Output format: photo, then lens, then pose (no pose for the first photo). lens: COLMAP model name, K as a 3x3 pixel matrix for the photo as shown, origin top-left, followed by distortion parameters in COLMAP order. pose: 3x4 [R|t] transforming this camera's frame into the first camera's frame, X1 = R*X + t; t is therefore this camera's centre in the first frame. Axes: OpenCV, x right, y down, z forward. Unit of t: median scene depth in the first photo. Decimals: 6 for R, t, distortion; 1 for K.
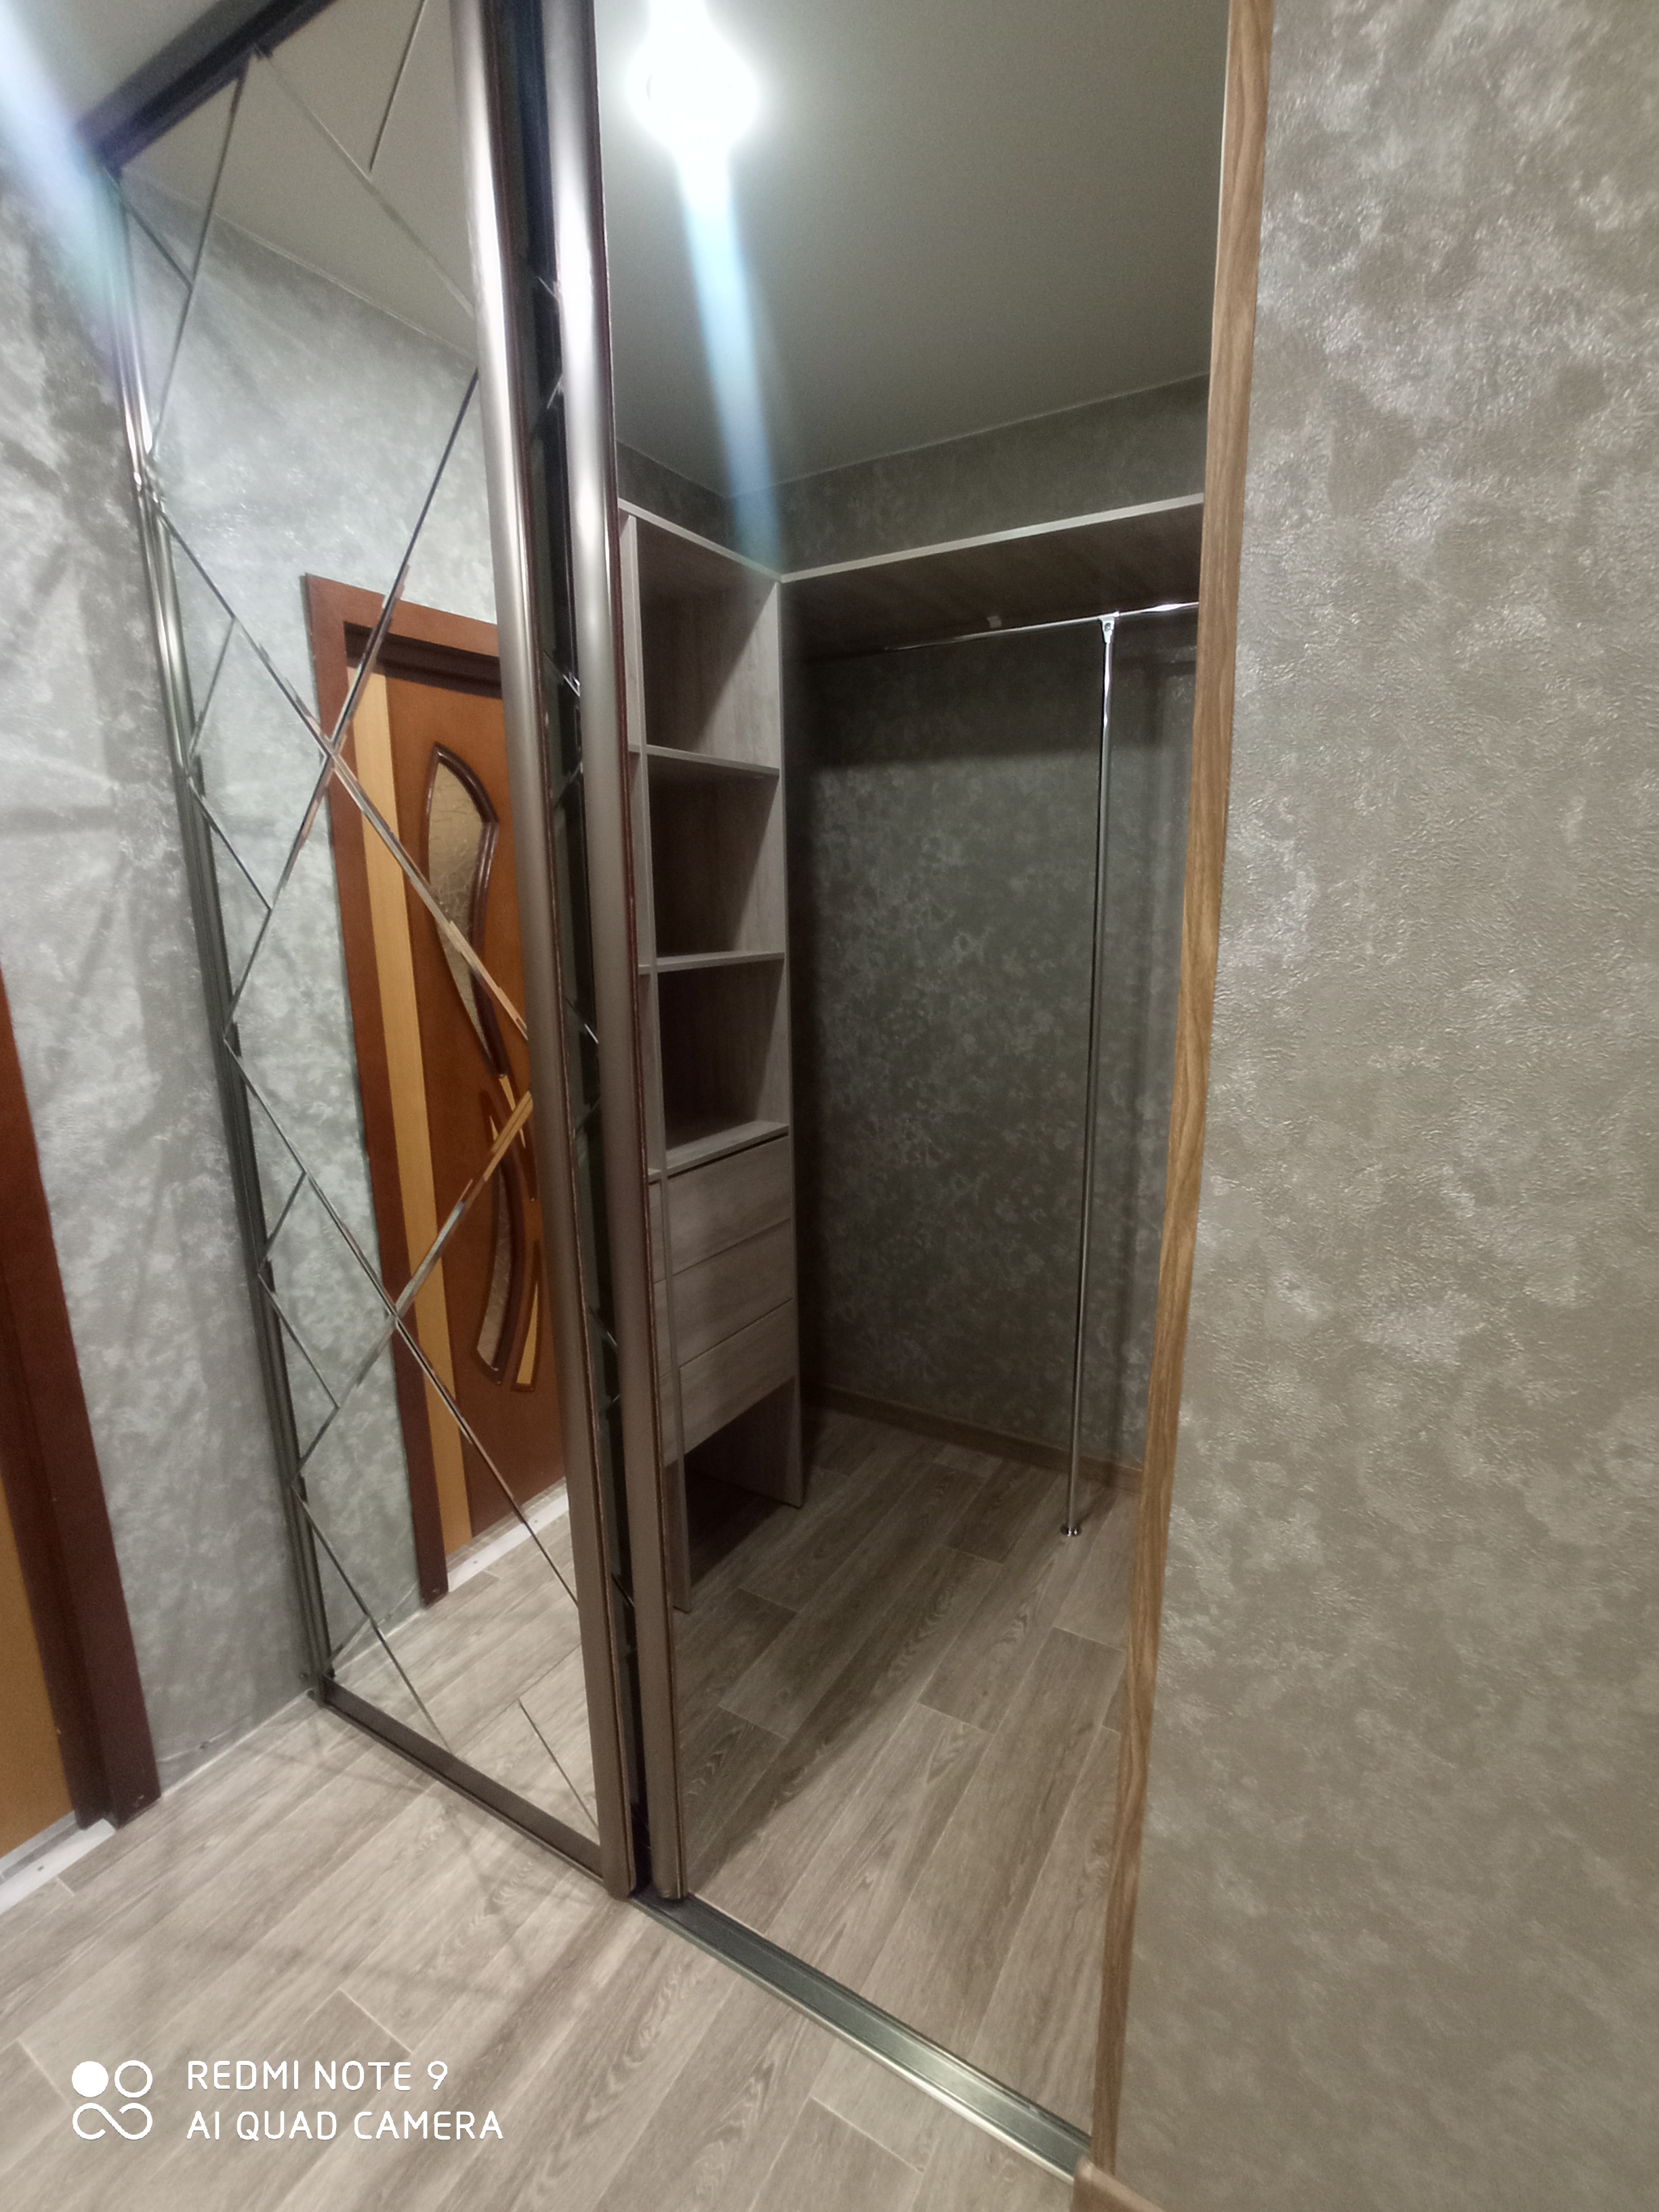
lens RADIAL K [[983.5, 0, 828.5], [0, 983.5, 1114.4], [0, 0, 1]] dist [-0.070199, 0.034939]
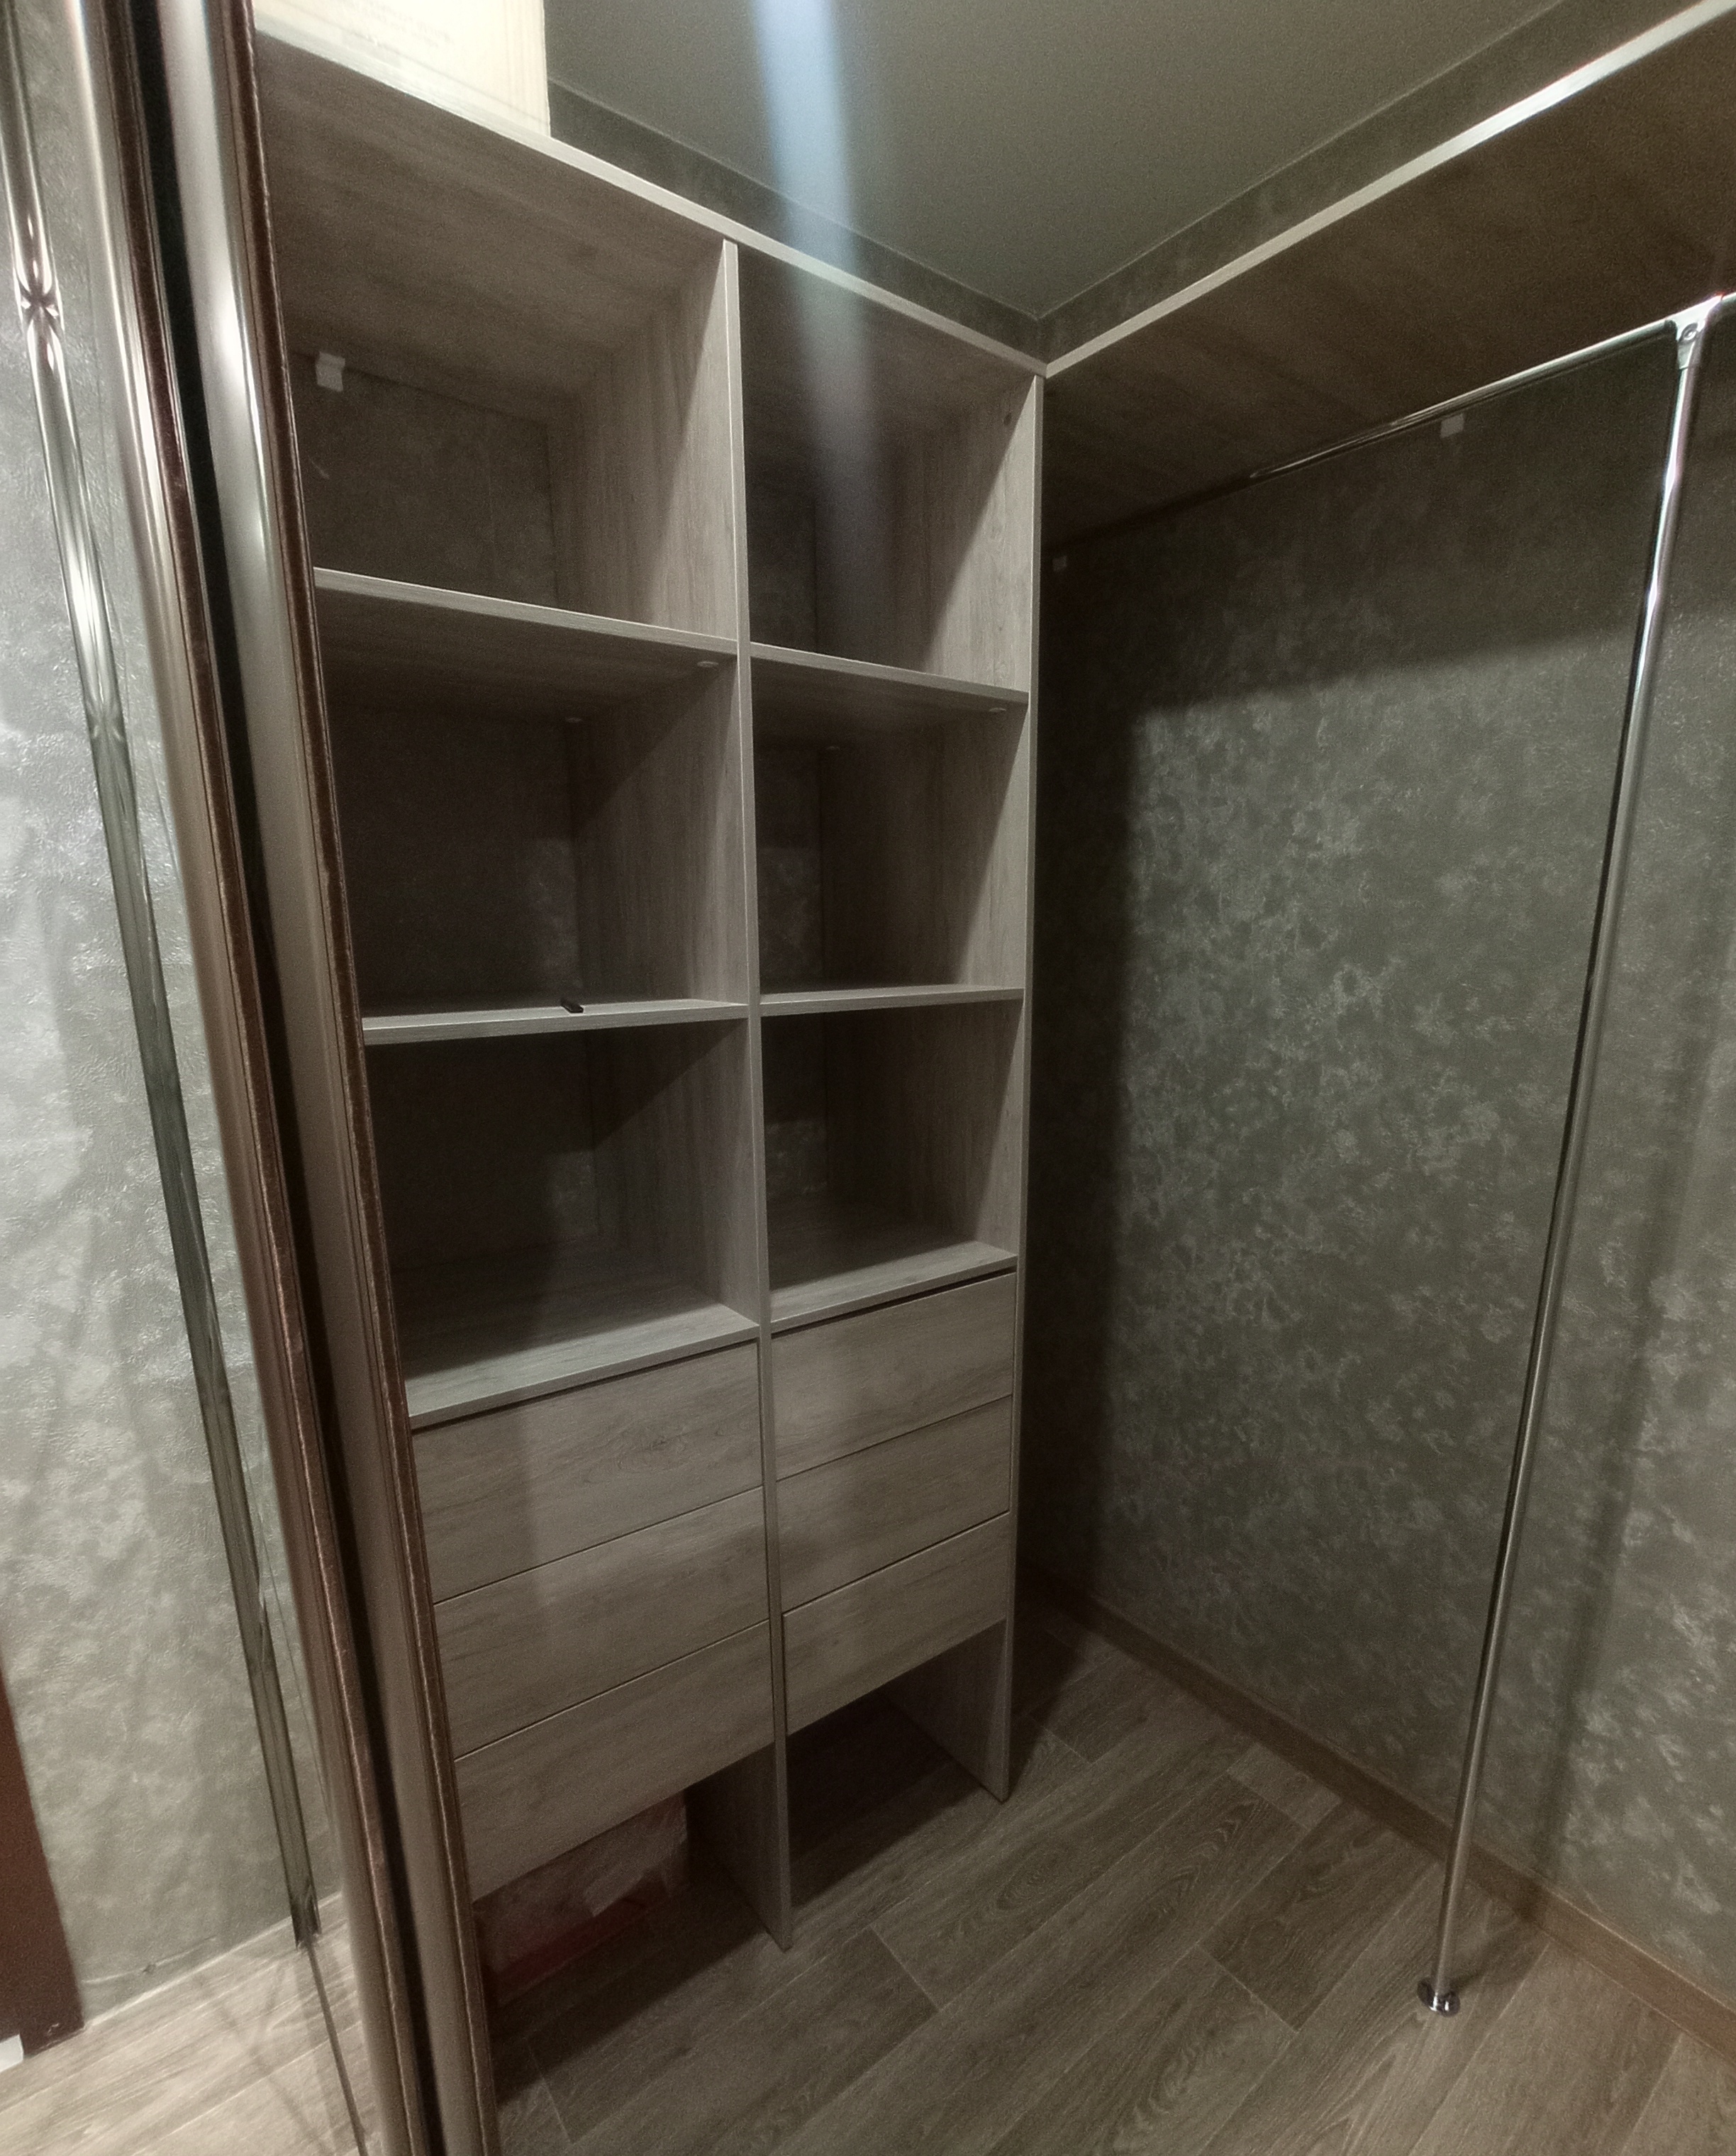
lens RADIAL K [[1038.5, 0, 865.6], [0, 1038.5, 1170.6], [0, 0, 1]] dist [-0.055108, 0.028147]
pose [[0.929984, 0.091636, -0.355994, 0.139147], [-0.084305, 0.995786, 0.036090, -0.081140], [0.357801, -0.003551, 0.933791, 0.427354]]
